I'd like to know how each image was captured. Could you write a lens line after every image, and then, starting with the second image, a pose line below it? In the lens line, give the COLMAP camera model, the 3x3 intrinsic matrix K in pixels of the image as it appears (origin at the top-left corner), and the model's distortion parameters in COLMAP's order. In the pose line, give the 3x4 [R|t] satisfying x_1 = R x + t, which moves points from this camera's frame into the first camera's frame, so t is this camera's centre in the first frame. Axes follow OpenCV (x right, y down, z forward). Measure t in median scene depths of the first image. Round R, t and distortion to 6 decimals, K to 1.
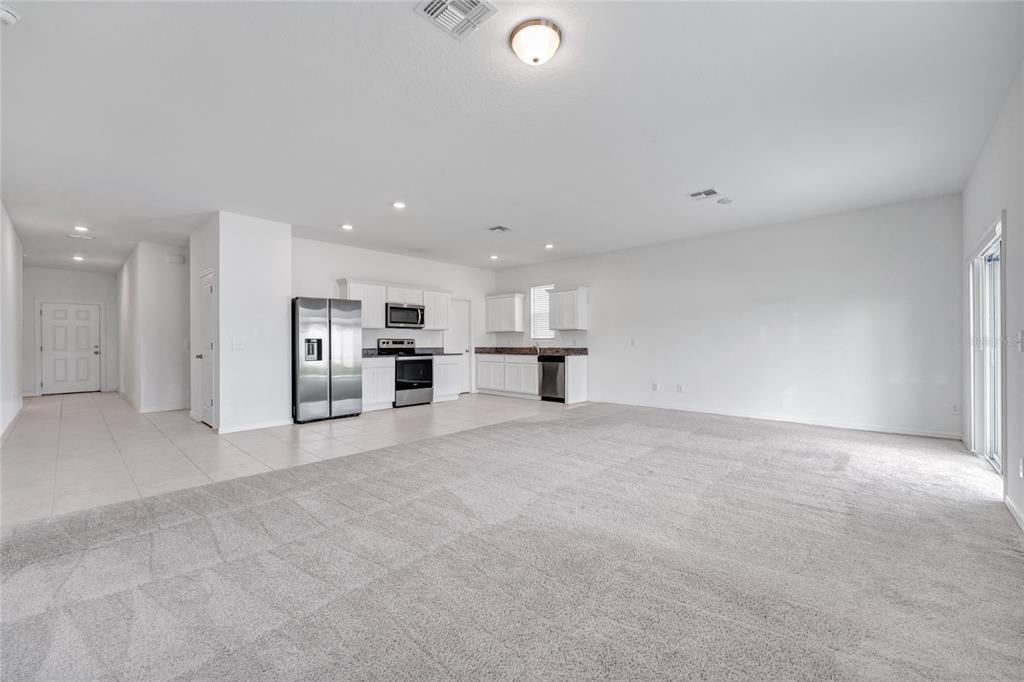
lens RADIAL K [[413.9, 0, 512.0], [0, 413.9, 341.0], [0, 0, 1]] dist [0.001513, -0.000037]
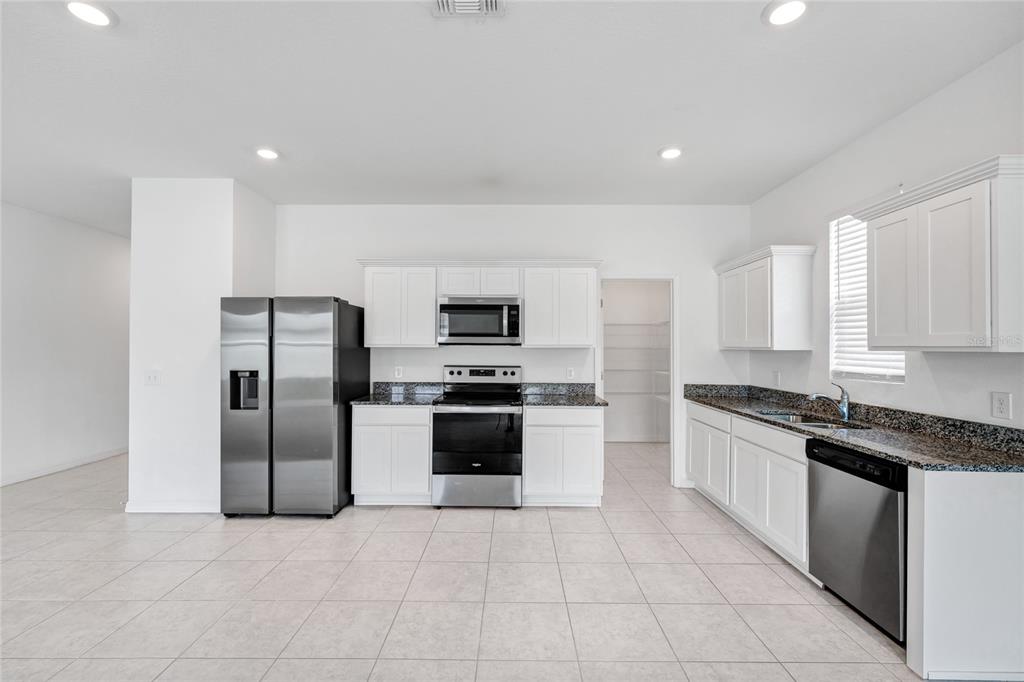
lens RADIAL K [[440.3, 0, 511.6], [0, 440.3, 347.1], [0, 0, 1]] dist [-0.002516, -0.000362]
pose [[0.678647, 0.005700, -0.734442, 0.151617], [-0.002686, 0.999982, 0.005278, -0.030554], [0.734459, -0.001609, 0.678651, 0.635186]]
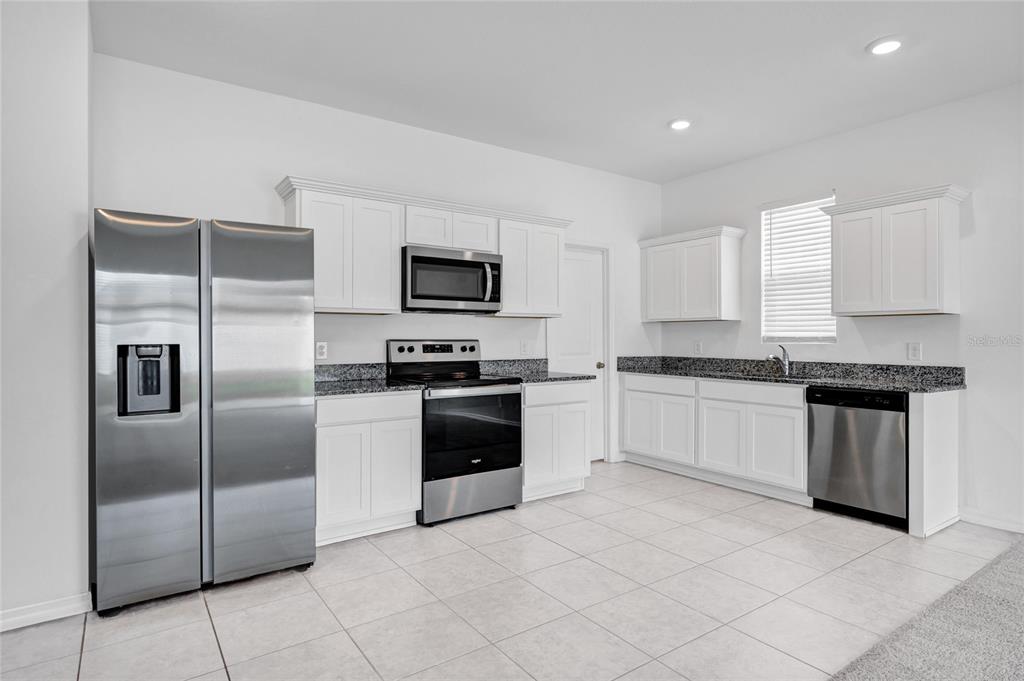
lens RADIAL K [[552.3, 0, 512.0], [0, 552.3, 340.5], [0, 0, 1]] dist [-0.000439, -0.000689]
pose [[0.978398, 0.003317, -0.206704, -0.090791], [-0.000852, 0.999928, 0.012009, -0.010297], [0.206729, -0.011574, 0.978330, 0.476559]]
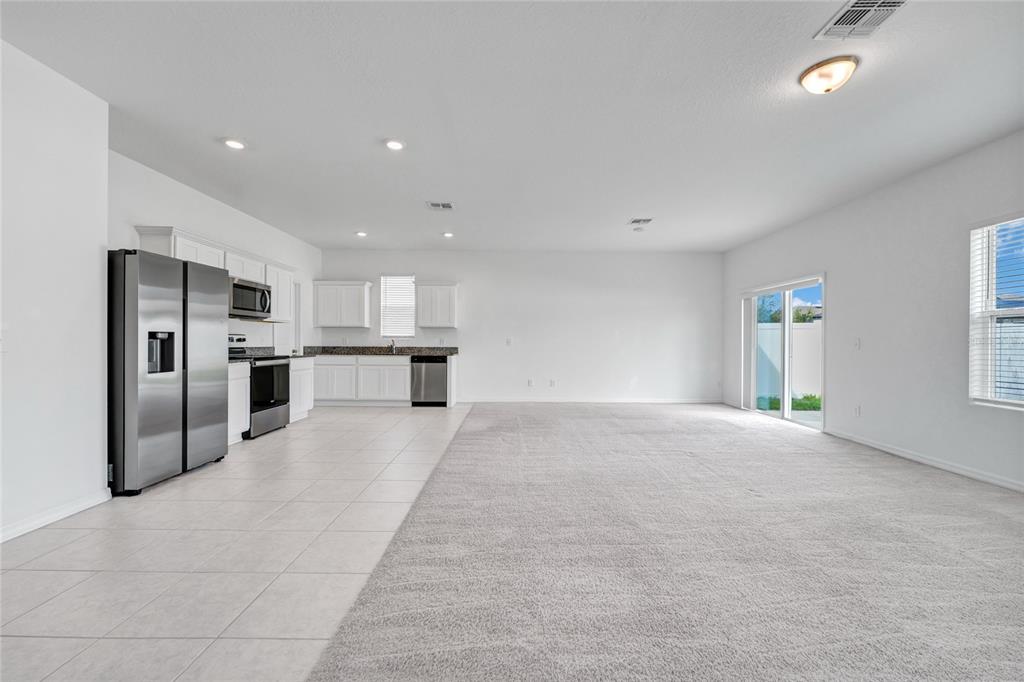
lens RADIAL K [[413.9, 0, 512.0], [0, 413.9, 341.0], [0, 0, 1]] dist [0.001513, -0.000037]
pose [[0.733713, 0.007408, 0.679419, -0.377509], [-0.011194, 0.999937, 0.001187, 0.000560], [-0.679367, -0.008476, 0.733750, 0.216048]]
